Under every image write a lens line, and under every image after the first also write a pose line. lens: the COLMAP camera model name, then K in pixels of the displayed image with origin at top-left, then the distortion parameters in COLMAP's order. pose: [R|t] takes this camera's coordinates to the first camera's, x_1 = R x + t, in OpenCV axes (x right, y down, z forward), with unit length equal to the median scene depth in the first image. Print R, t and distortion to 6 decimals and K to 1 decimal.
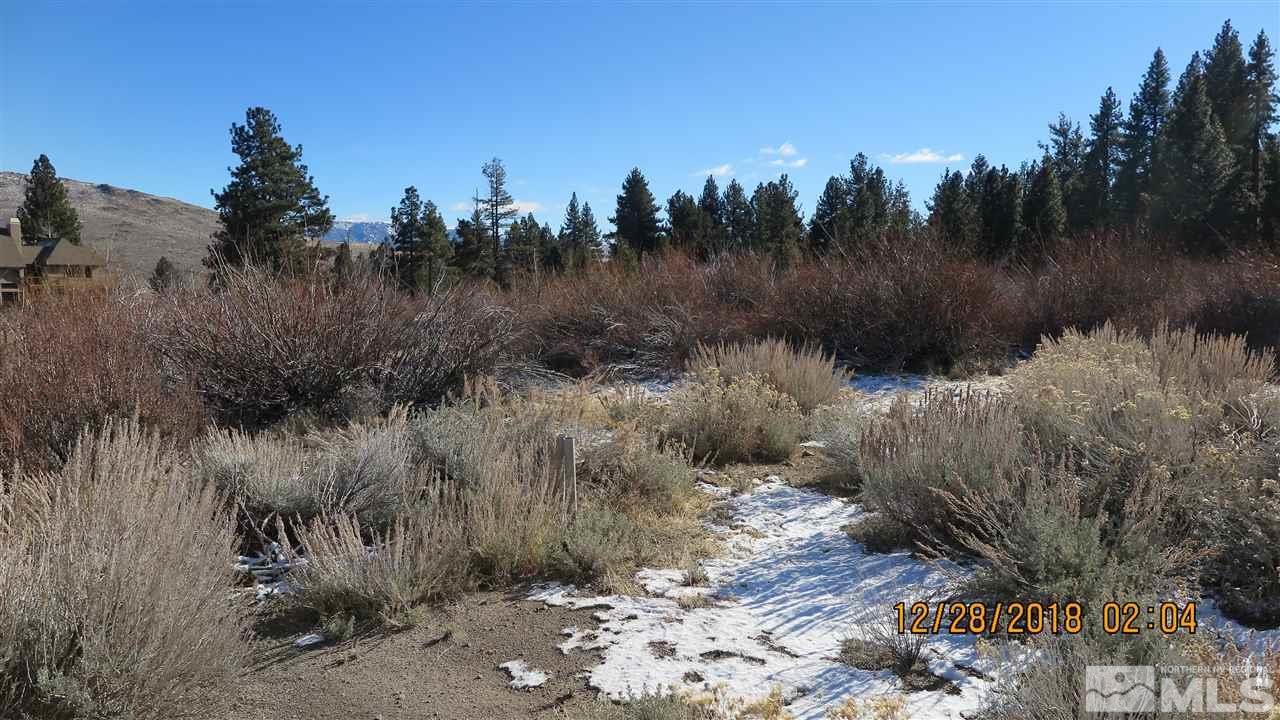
lens RADIAL K [[877.9, 0, 640.0], [0, 877.9, 360.0], [0, 0, 1]] dist [-0.022744, 0.009025]
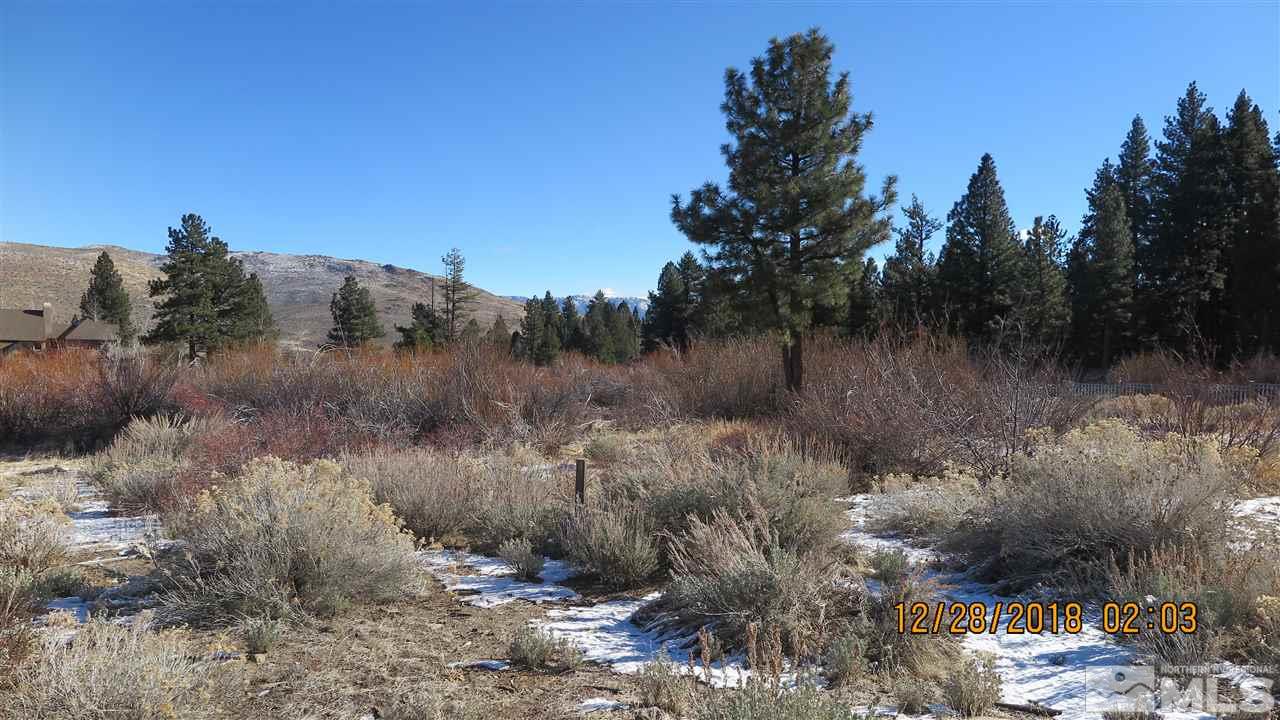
lens RADIAL K [[877.9, 0, 640.0], [0, 877.9, 360.0], [0, 0, 1]] dist [-0.022744, 0.009025]
pose [[0.960440, 0.020340, -0.277742, 0.430017], [-0.043874, 0.995926, -0.078783, -0.015246], [0.275008, 0.087852, 0.957420, 0.020746]]
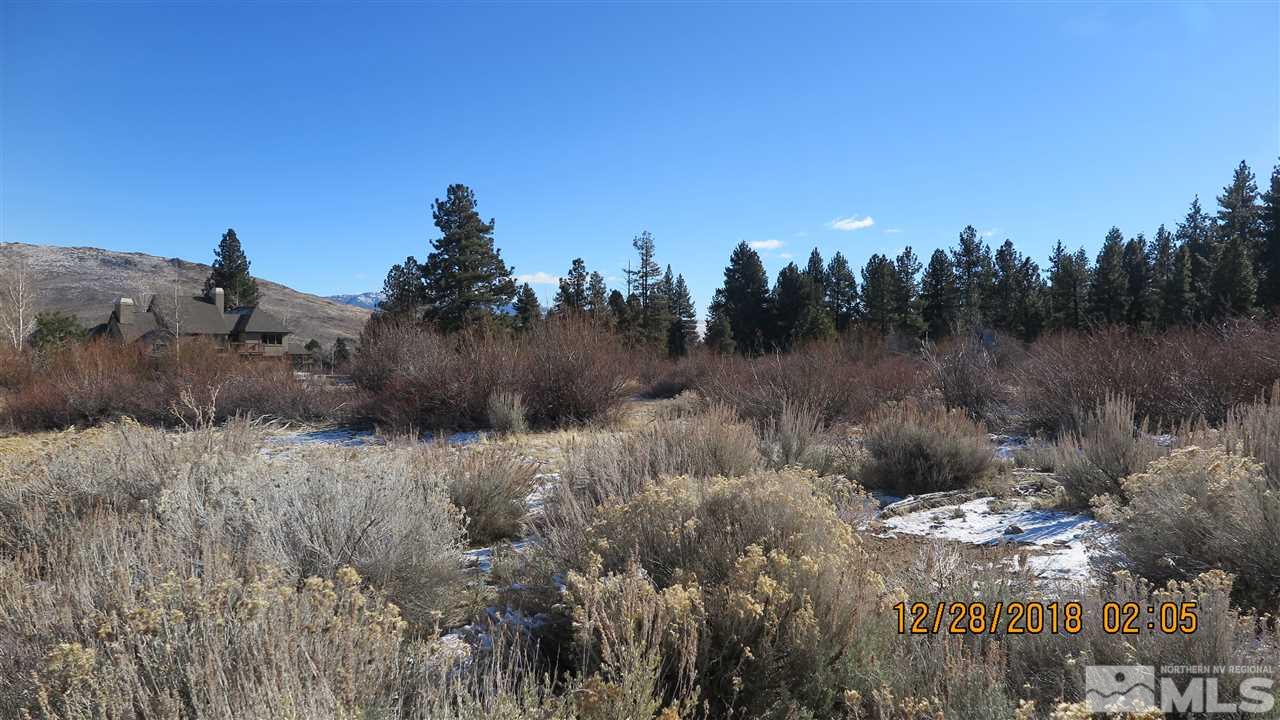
lens RADIAL K [[877.9, 0, 640.0], [0, 877.9, 360.0], [0, 0, 1]] dist [-0.022744, 0.009025]
pose [[0.998944, 0.003030, -0.045849, -0.142640], [-0.006773, 0.996634, -0.081702, 0.007104], [0.045447, 0.081927, 0.995602, -0.025321]]
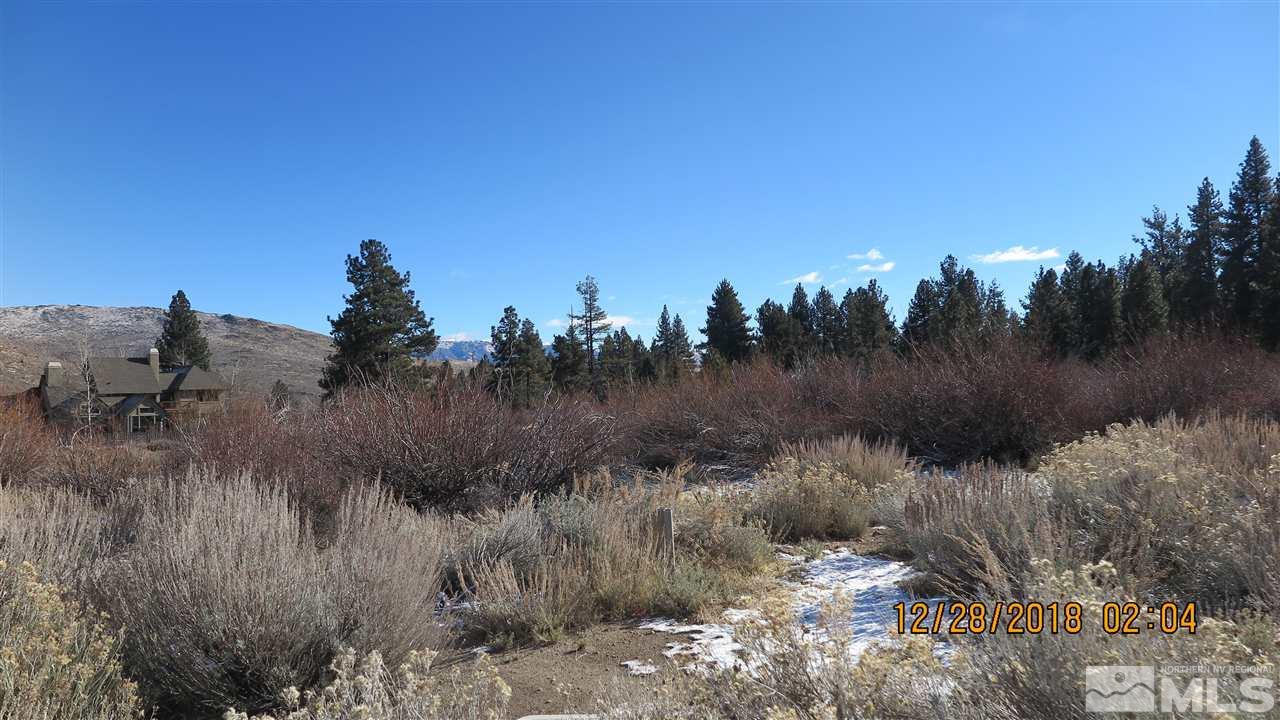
lens RADIAL K [[877.9, 0, 640.0], [0, 877.9, 360.0], [0, 0, 1]] dist [-0.022744, 0.009025]
pose [[0.994012, -0.033416, -0.104035, 0.000811], [0.020146, 0.991816, -0.126078, 0.001540], [0.107397, 0.123227, 0.986550, -0.012268]]
